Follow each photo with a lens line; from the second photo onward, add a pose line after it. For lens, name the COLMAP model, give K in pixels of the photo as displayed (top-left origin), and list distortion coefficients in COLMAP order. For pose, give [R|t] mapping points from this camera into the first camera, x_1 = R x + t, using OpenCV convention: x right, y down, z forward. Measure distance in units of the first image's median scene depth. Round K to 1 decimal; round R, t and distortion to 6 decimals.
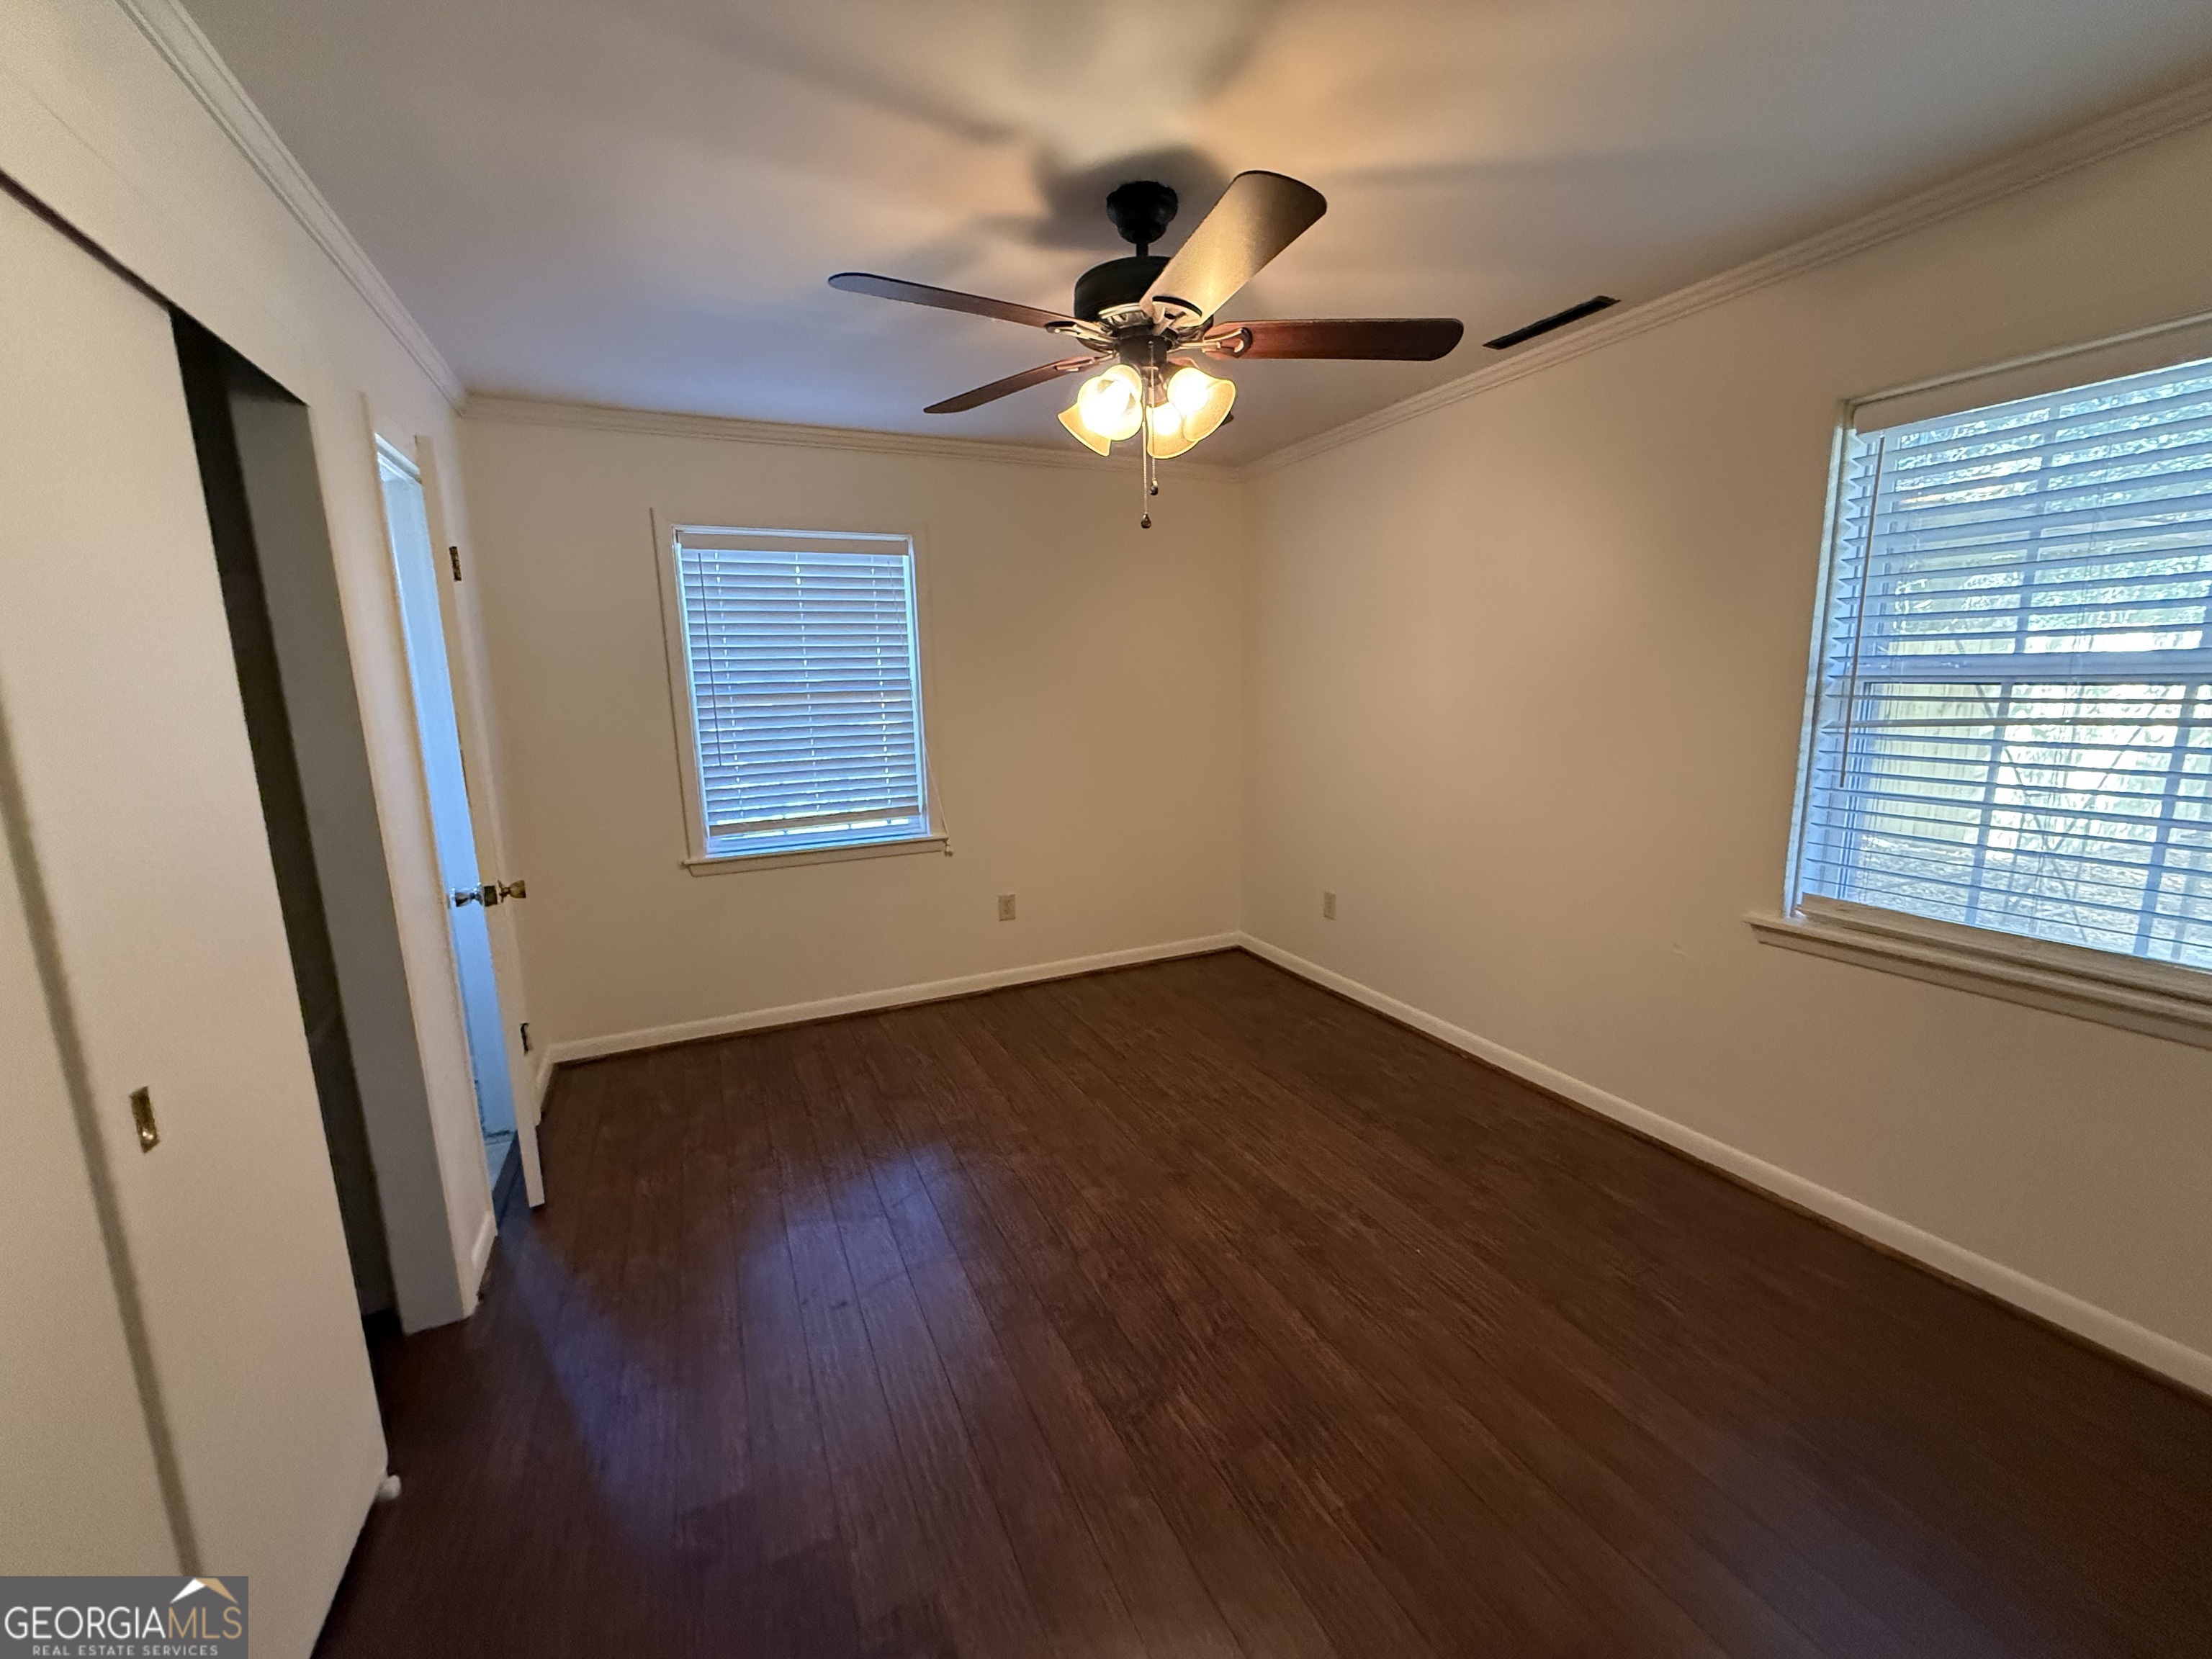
lens RADIAL K [[882.5, 0, 1099.8], [0, 882.5, 839.1], [0, 0, 1]] dist [-0.001182, 0.000433]
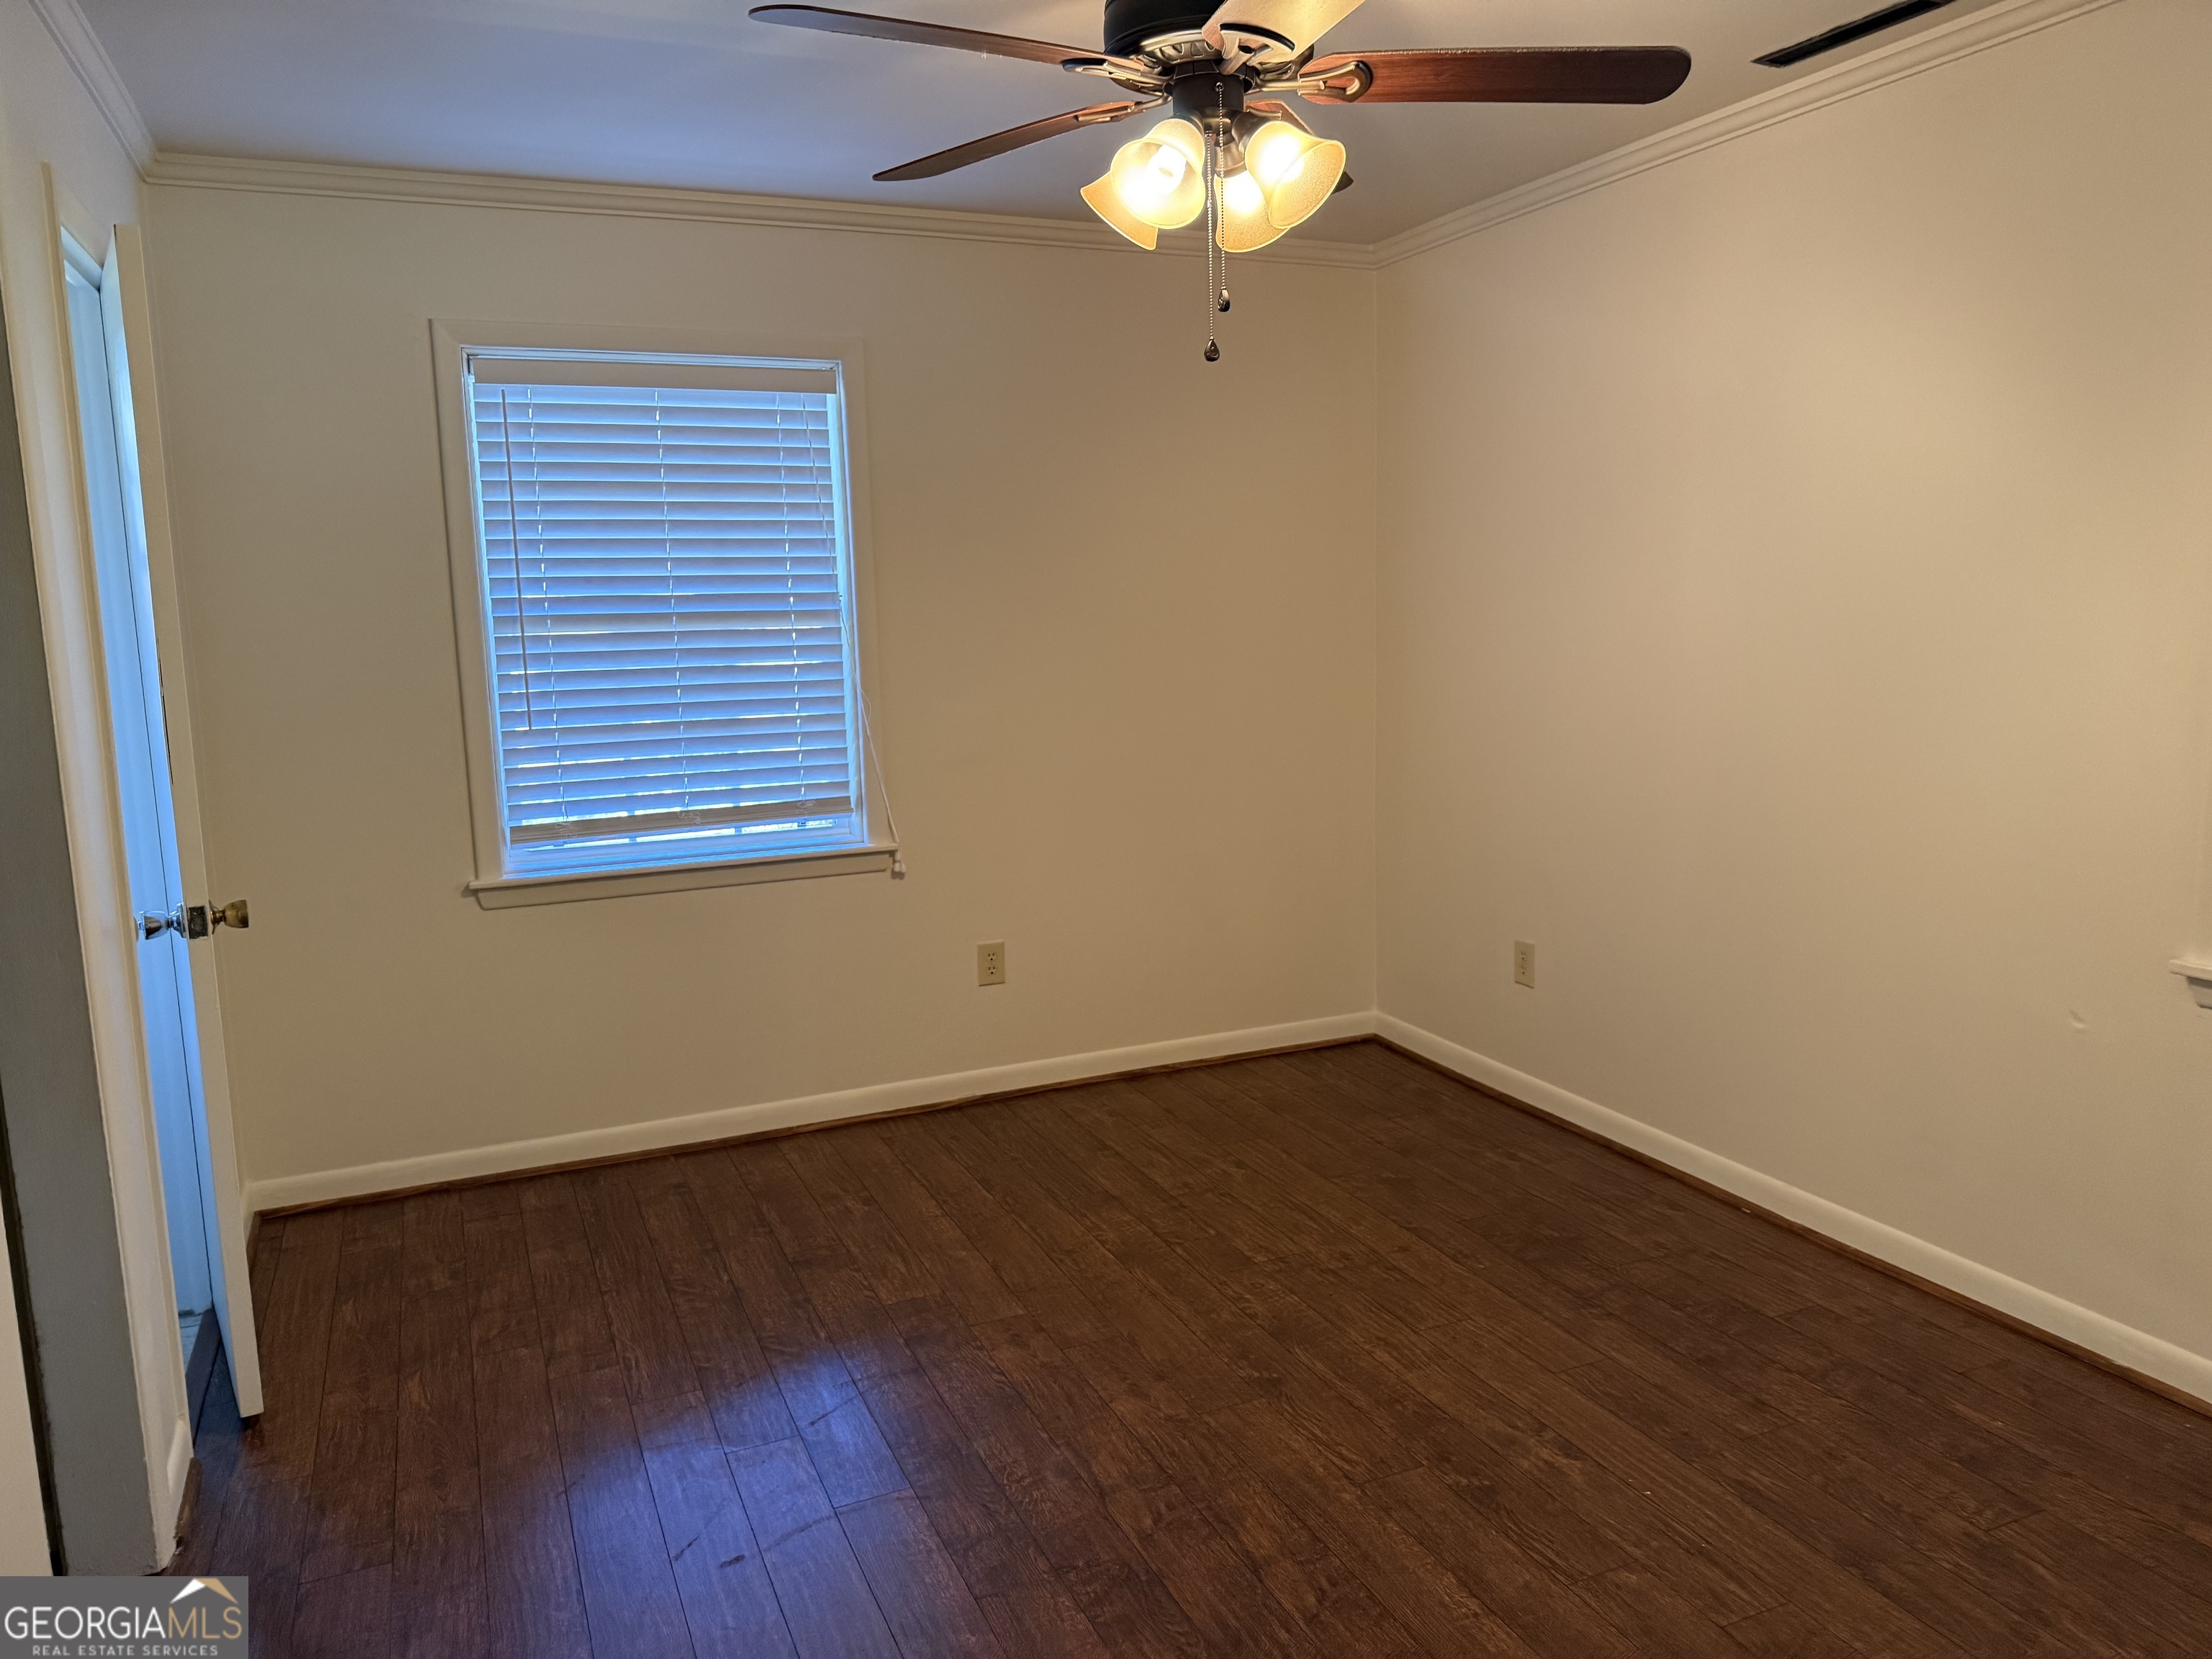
lens RADIAL K [[1568.4, 0, 1114.7], [0, 1568.4, 822.1], [0, 0, 1]] dist [0.033575, -0.029764]
pose [[0.999779, 0.001784, -0.020932, 0.003912], [-0.002543, 0.999339, -0.036271, 0.027901], [0.020854, 0.036316, 0.999123, -0.129767]]
